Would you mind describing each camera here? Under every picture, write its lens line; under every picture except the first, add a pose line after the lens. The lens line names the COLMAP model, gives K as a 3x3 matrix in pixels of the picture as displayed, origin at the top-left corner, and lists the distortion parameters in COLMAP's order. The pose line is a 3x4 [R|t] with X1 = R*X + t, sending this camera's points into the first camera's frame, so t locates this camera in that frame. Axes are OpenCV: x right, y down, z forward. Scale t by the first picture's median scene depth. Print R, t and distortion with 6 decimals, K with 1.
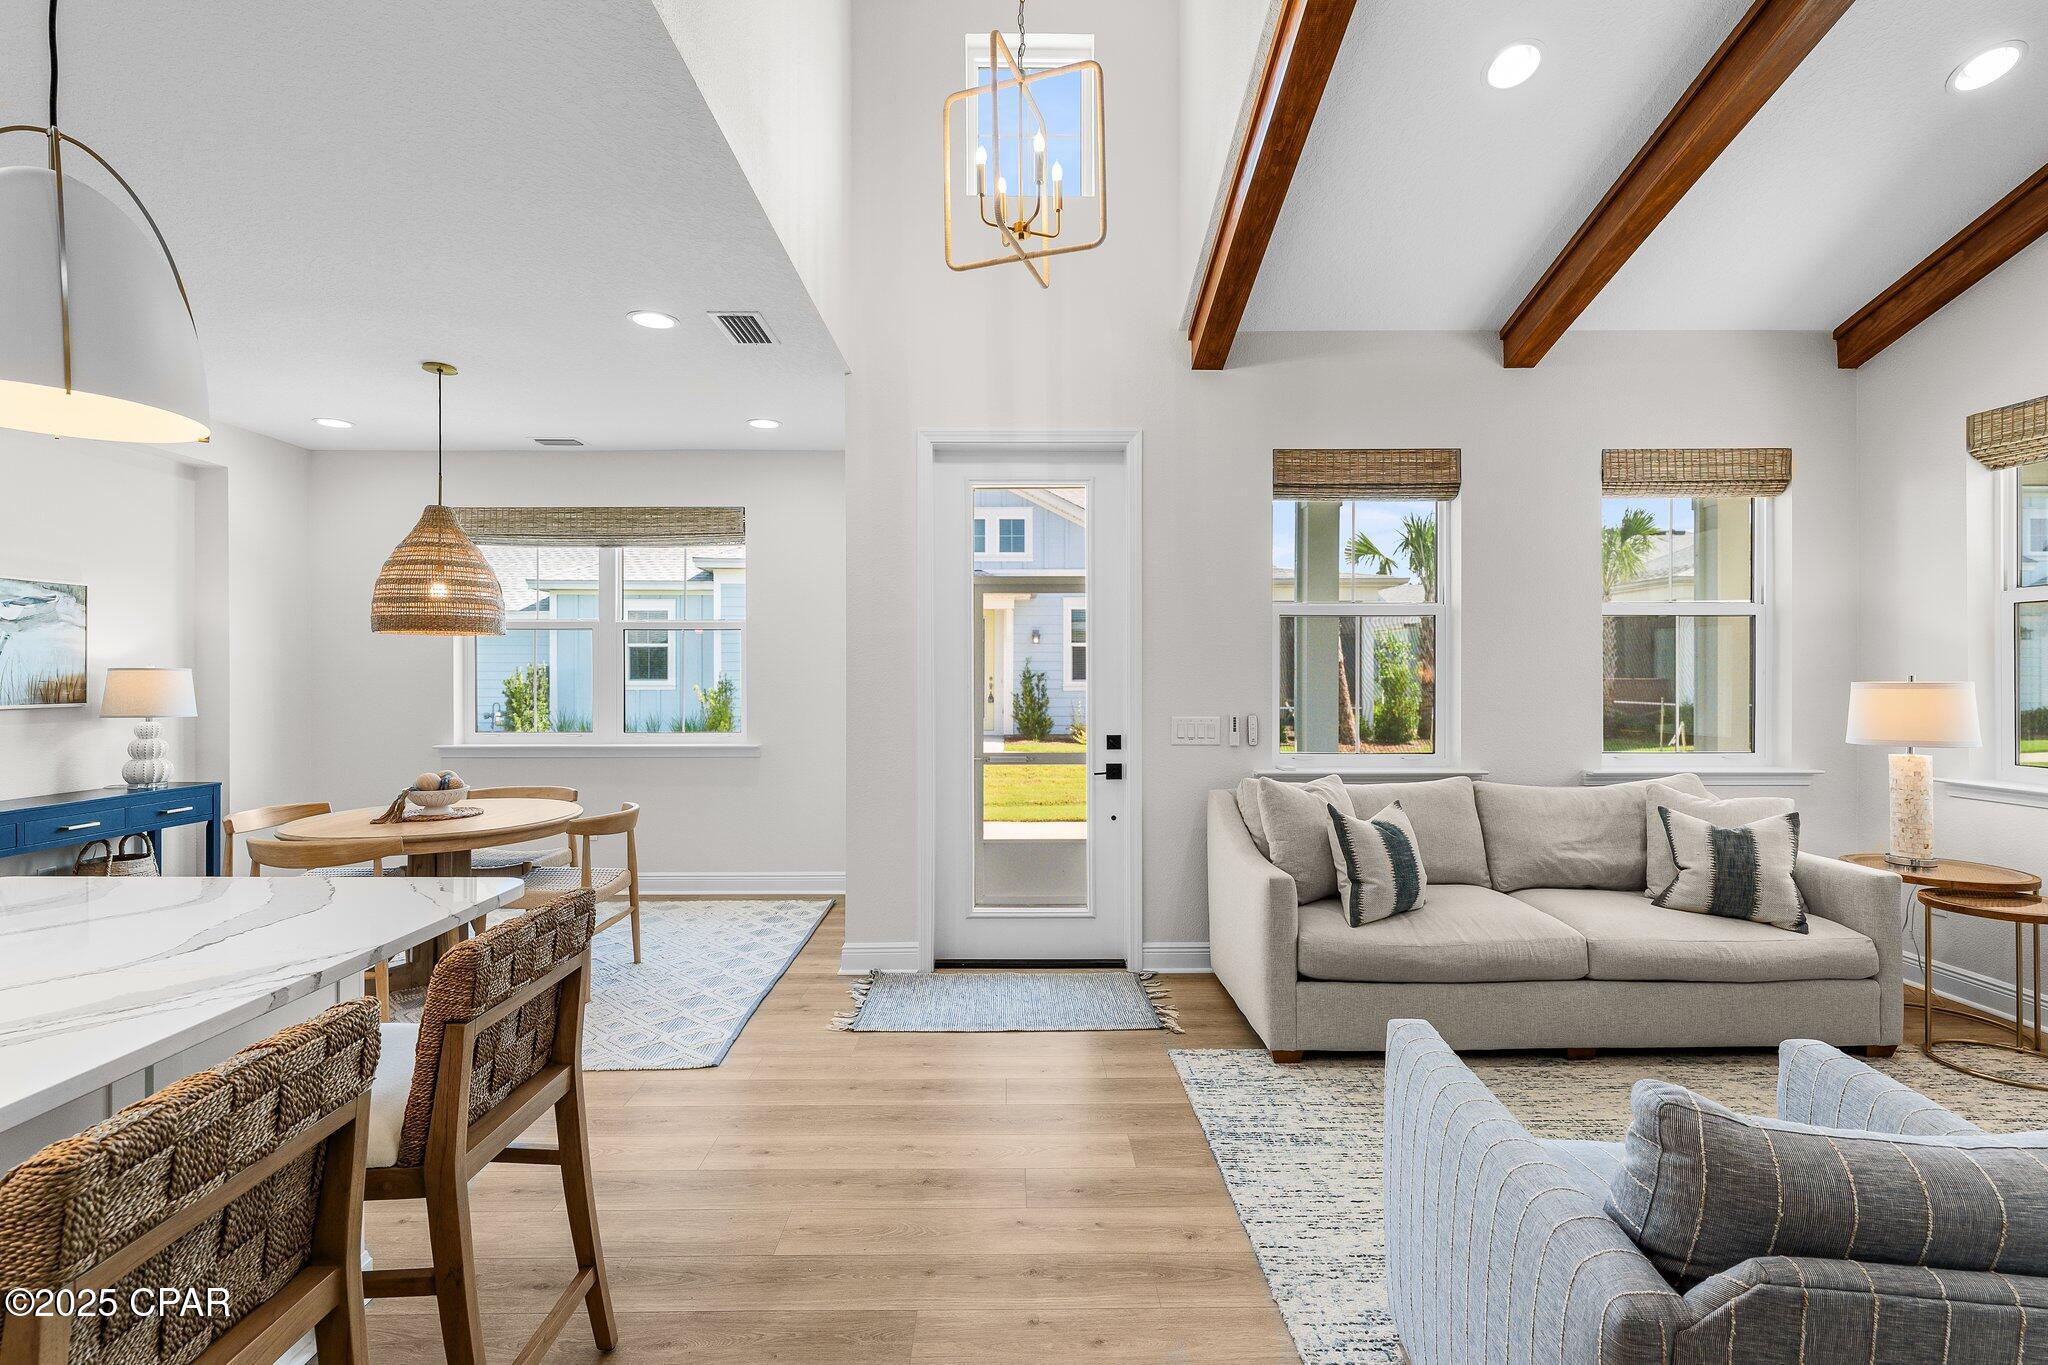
lens RADIAL K [[933.4, 0, 1018.1], [0, 933.4, 678.0], [0, 0, 1]] dist [-0.000917, -0.001138]
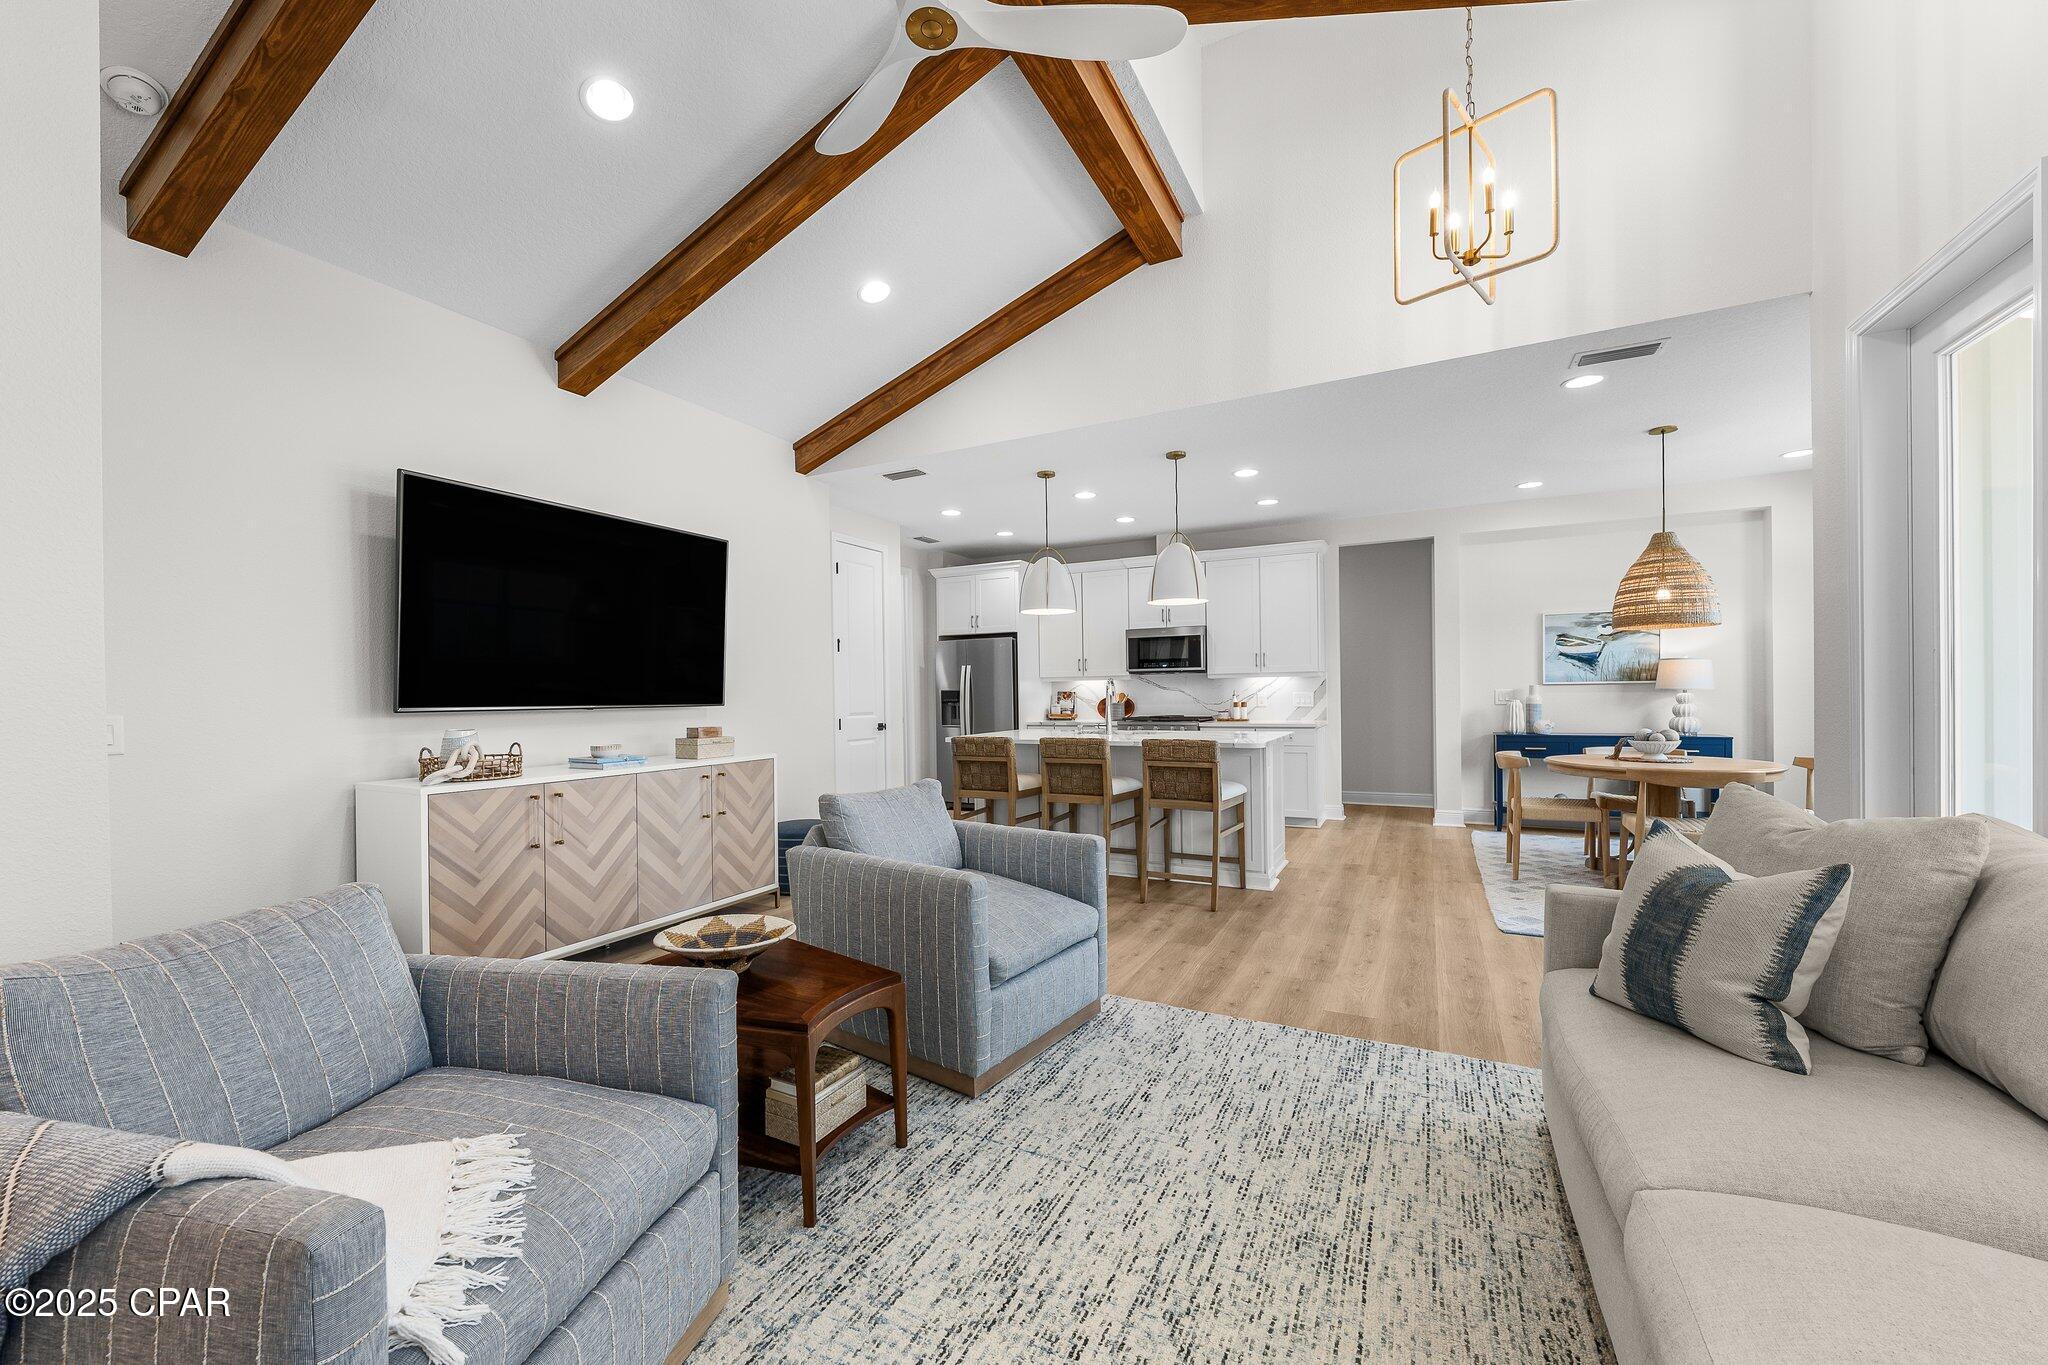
lens RADIAL K [[791.4, 0, 1014.1], [0, 791.4, 691.7], [0, 0, 1]] dist [0.001395, -0.000509]
pose [[-0.471369, 0.007126, -0.881907, 0.836249], [0.011735, 0.999930, 0.001807, 0.032790], [0.881858, -0.009497, -0.471420, 0.711021]]
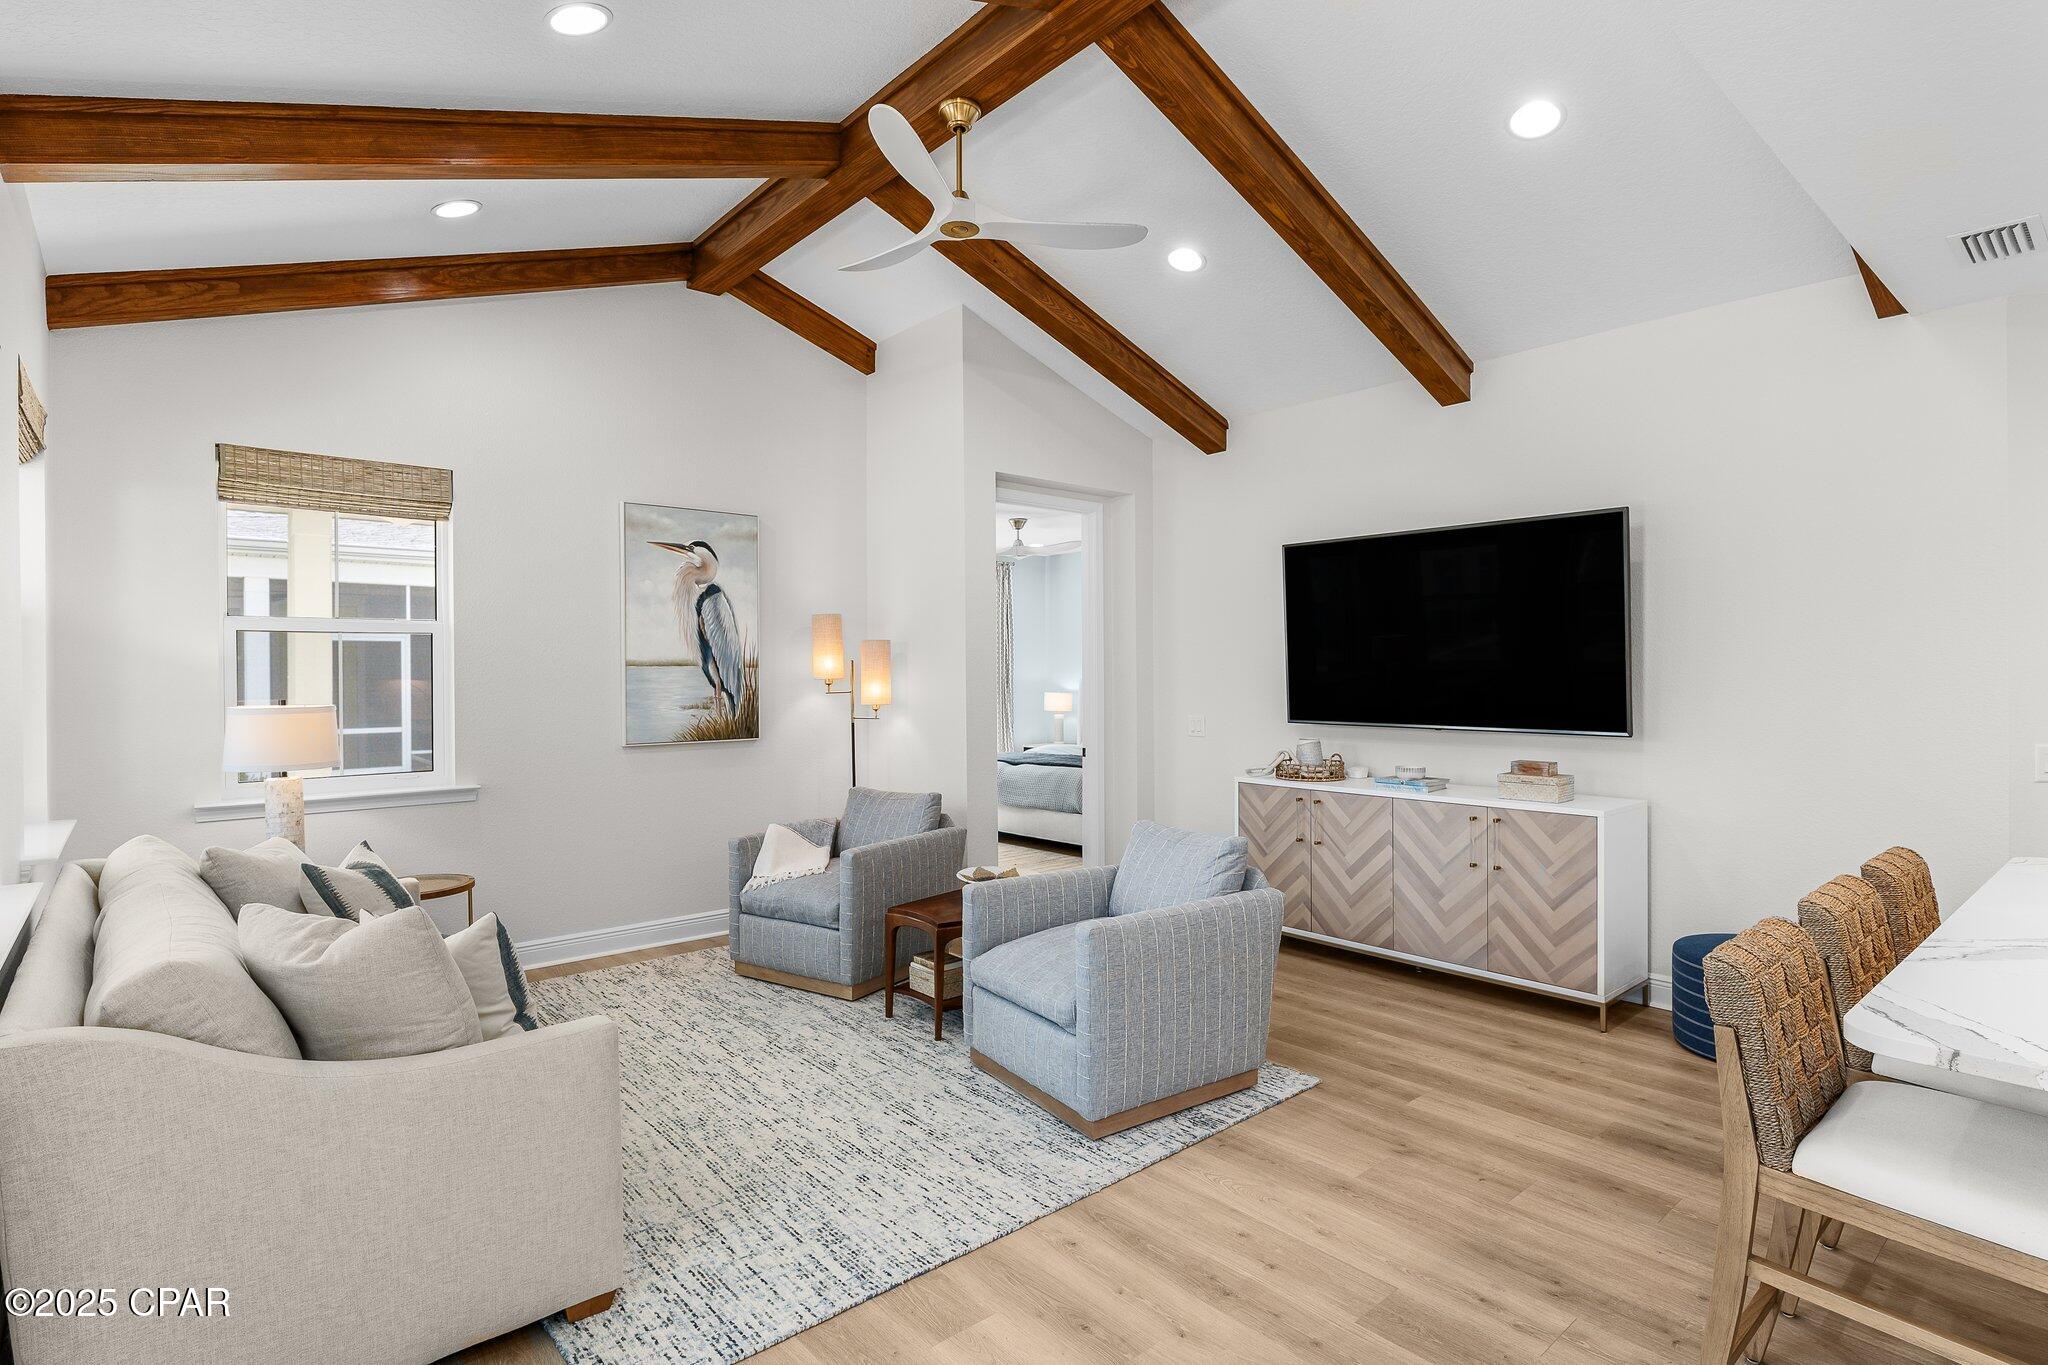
lens RADIAL K [[1016.3, 0, 1022.4], [0, 1016.3, 674.2], [0, 0, 1]] dist [-0.001380, 0.001863]
pose [[-0.643473, 0.006456, 0.765441, -0.352529], [0.009869, 0.999951, -0.000138, -0.019577], [-0.765405, 0.007465, -0.643506, 0.956757]]
